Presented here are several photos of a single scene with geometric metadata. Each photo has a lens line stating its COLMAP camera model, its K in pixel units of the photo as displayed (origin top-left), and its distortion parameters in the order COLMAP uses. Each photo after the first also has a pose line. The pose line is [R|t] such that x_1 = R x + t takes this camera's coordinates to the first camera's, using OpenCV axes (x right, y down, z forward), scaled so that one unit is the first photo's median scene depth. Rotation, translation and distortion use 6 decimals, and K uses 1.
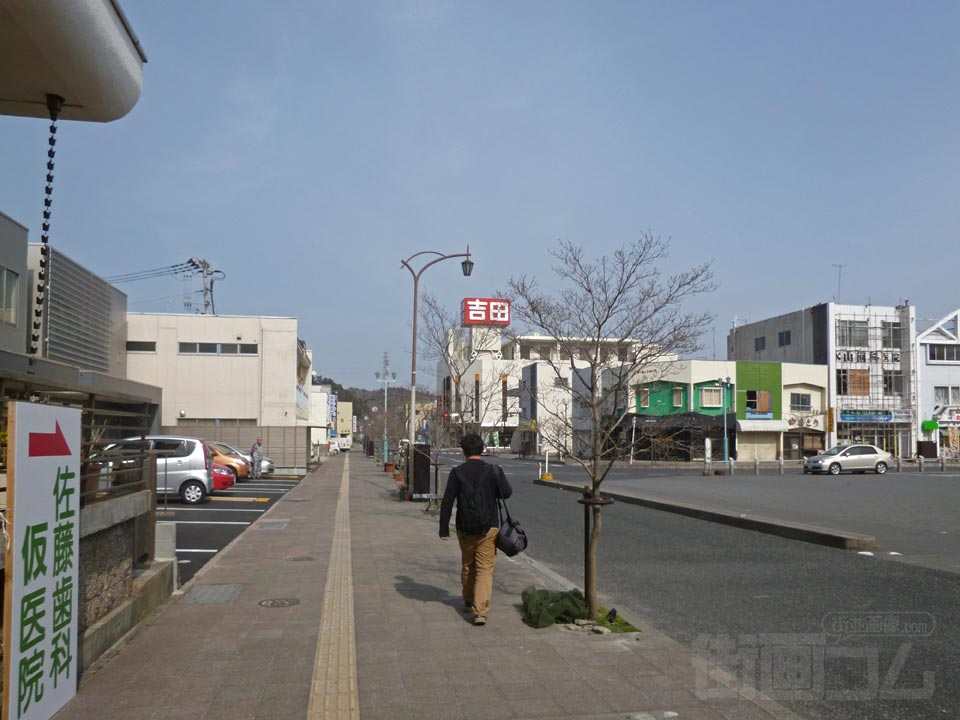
lens RADIAL K [[716.2, 0, 479.4], [0, 716.2, 418.2], [0, 0, 1]] dist [-0.033100, 0.002345]
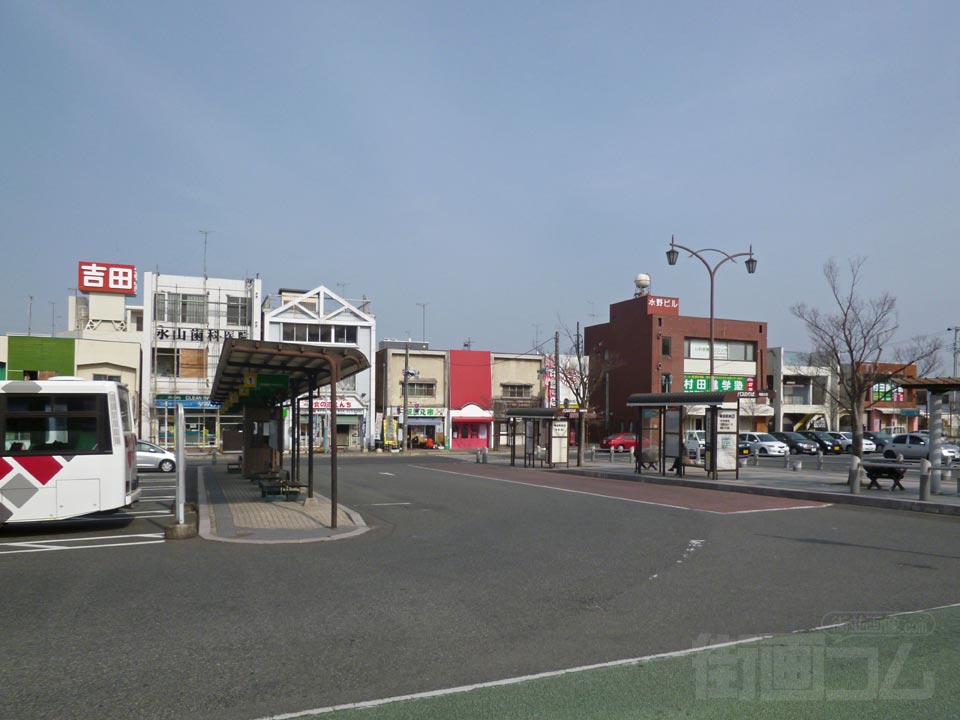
lens RADIAL K [[710.0, 0, 480.3], [0, 710.0, 410.0], [0, 0, 1]] dist [-0.028338, 0.007556]
pose [[0.979250, 0.010828, 0.202367, 0.710056], [-0.015300, 0.999672, 0.020548, -0.015427], [-0.202078, -0.023218, 0.979094, 0.052566]]
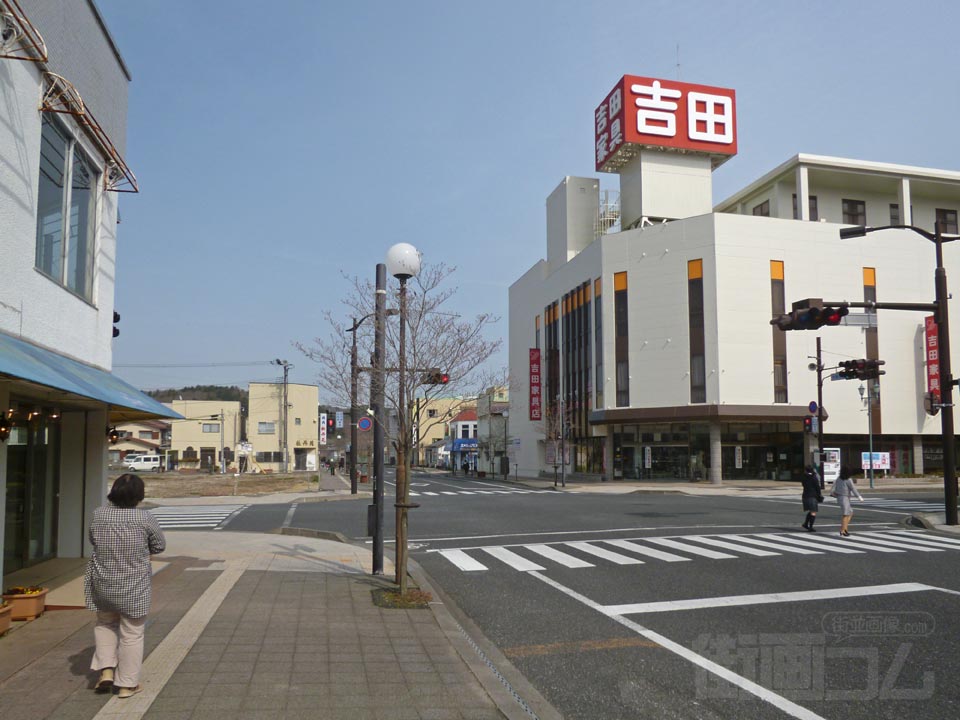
lens RADIAL K [[710.0, 0, 480.3], [0, 710.0, 410.0], [0, 0, 1]] dist [-0.028338, 0.007556]
pose [[0.999175, 0.002276, 0.040543, -0.258679], [-0.000572, 0.999118, -0.041980, 0.048605], [-0.040603, 0.041922, 0.998296, 1.531790]]
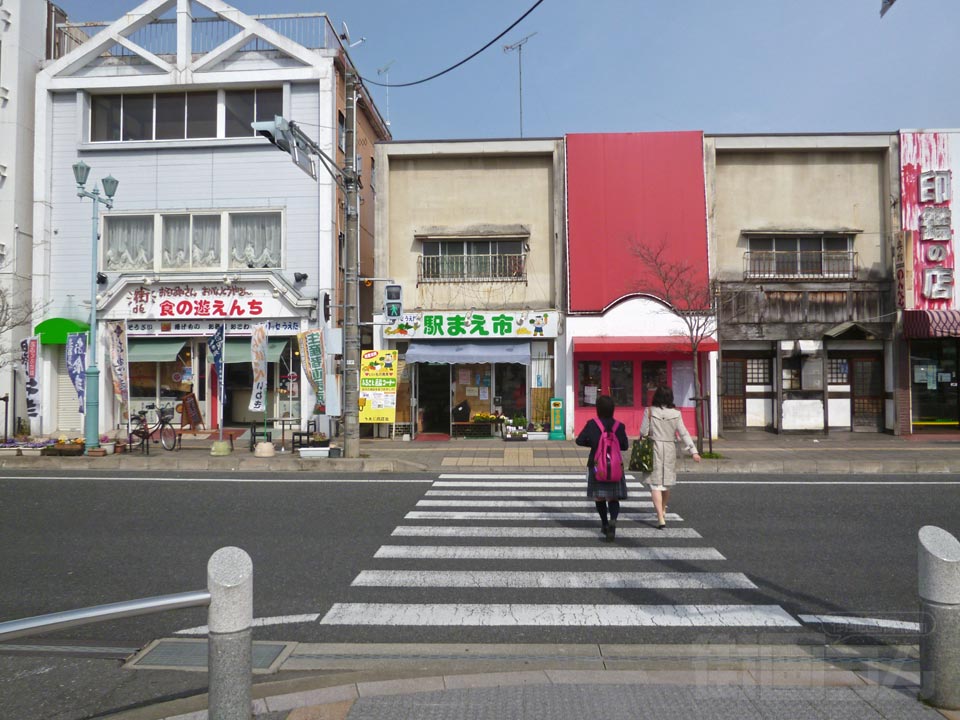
lens RADIAL K [[679.8, 0, 482.5], [0, 679.8, 349.7], [0, 0, 1]] dist [-0.031133, 0.007114]
pose [[0.973235, -0.008576, -0.229652, 0.905048], [0.008564, 0.999963, -0.001051, 0.020692], [0.229653, -0.000944, 0.973272, 0.738831]]
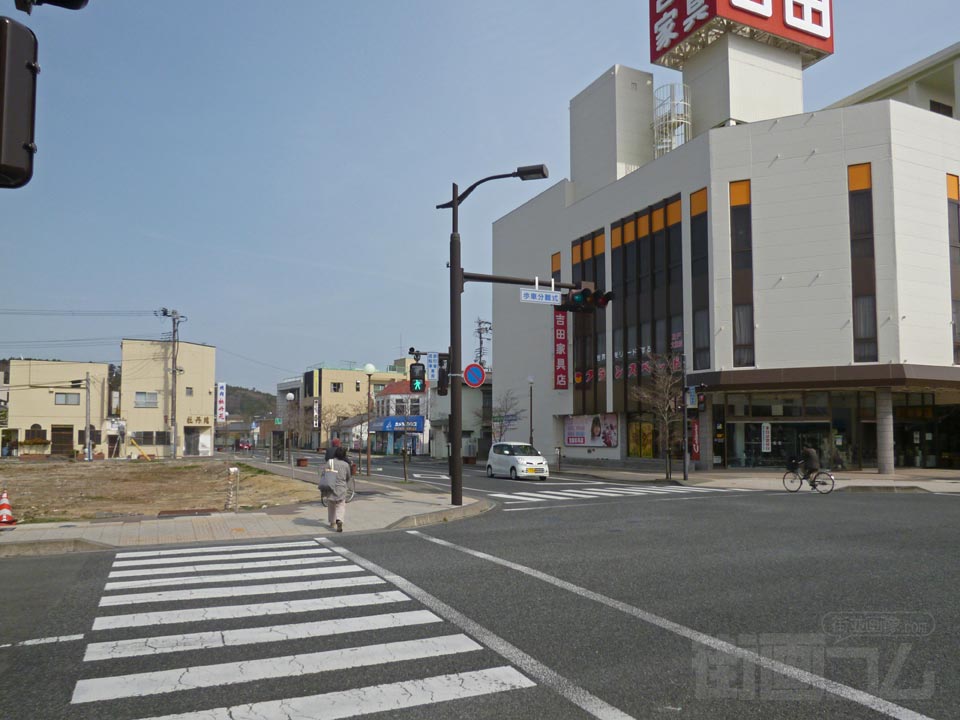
lens RADIAL K [[720.2, 0, 479.3], [0, 720.2, 398.6], [0, 0, 1]] dist [-0.031146, 0.006413]
pose [[0.969864, 0.012915, 0.243303, -0.409810], [-0.005162, 0.999459, -0.032476, 0.056568], [-0.243591, 0.030241, 0.969407, 1.805733]]
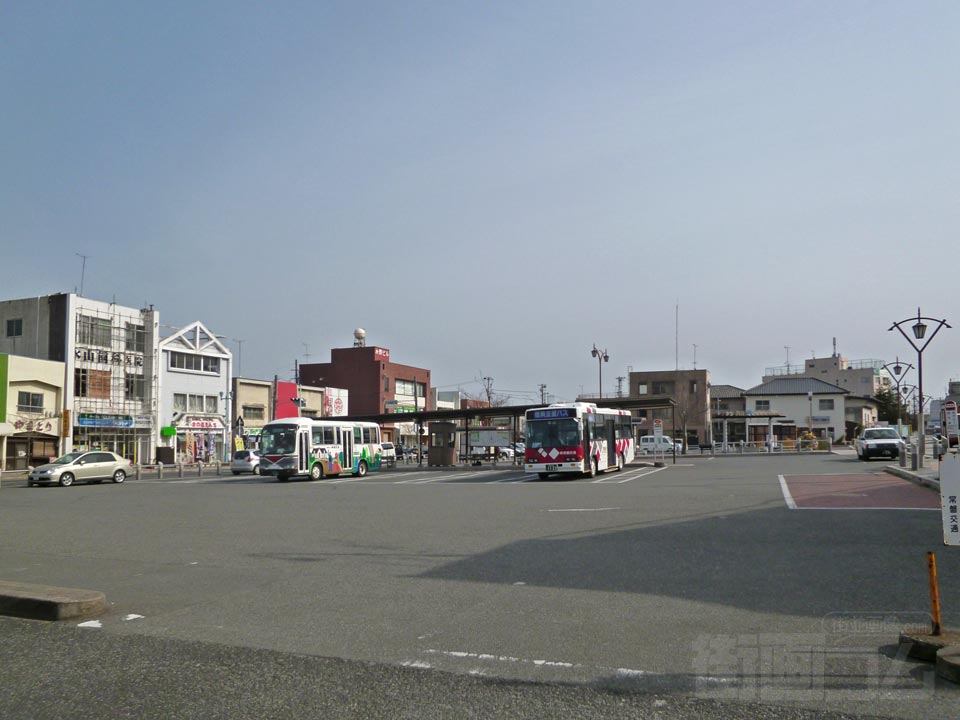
lens RADIAL K [[710.0, 0, 480.3], [0, 710.0, 410.0], [0, 0, 1]] dist [-0.028338, 0.007556]
pose [[0.551576, 0.037671, 0.833273, 0.040317], [-0.020929, 0.999290, -0.031322, 0.001963], [-0.833862, -0.000163, 0.551973, 0.070360]]
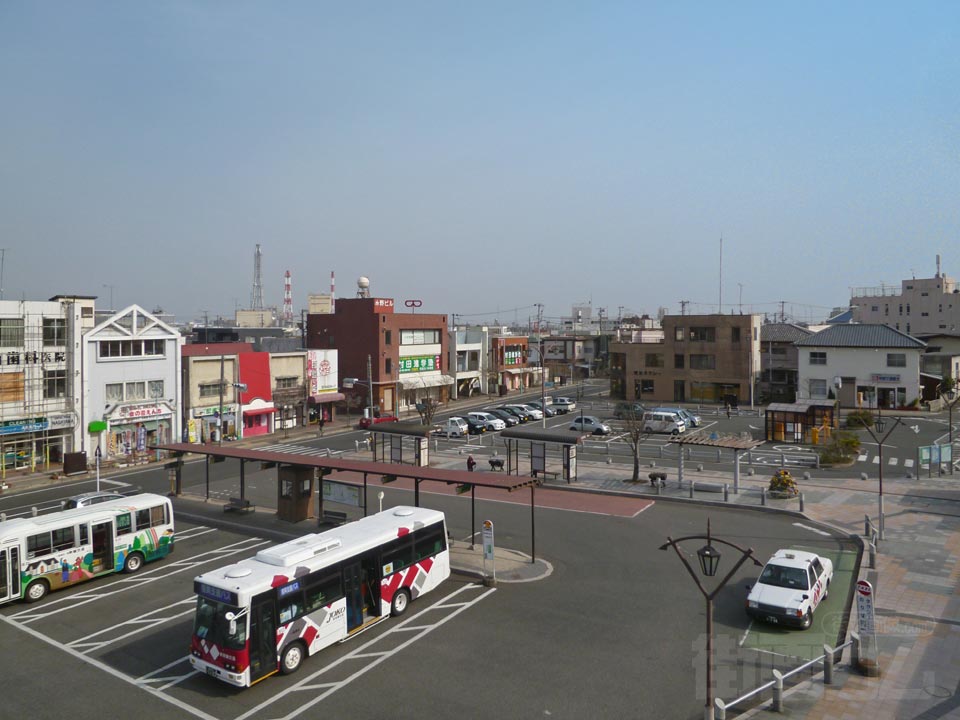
lens RADIAL K [[686.4, 0, 475.5], [0, 686.4, 323.8], [0, 0, 1]] dist [-0.023618, 0.006614]
pose [[0.695597, -0.001120, 0.718431, 0.327052], [-0.012507, 0.999828, 0.013669, -0.149746], [-0.718323, -0.018493, 0.695464, -0.020002]]
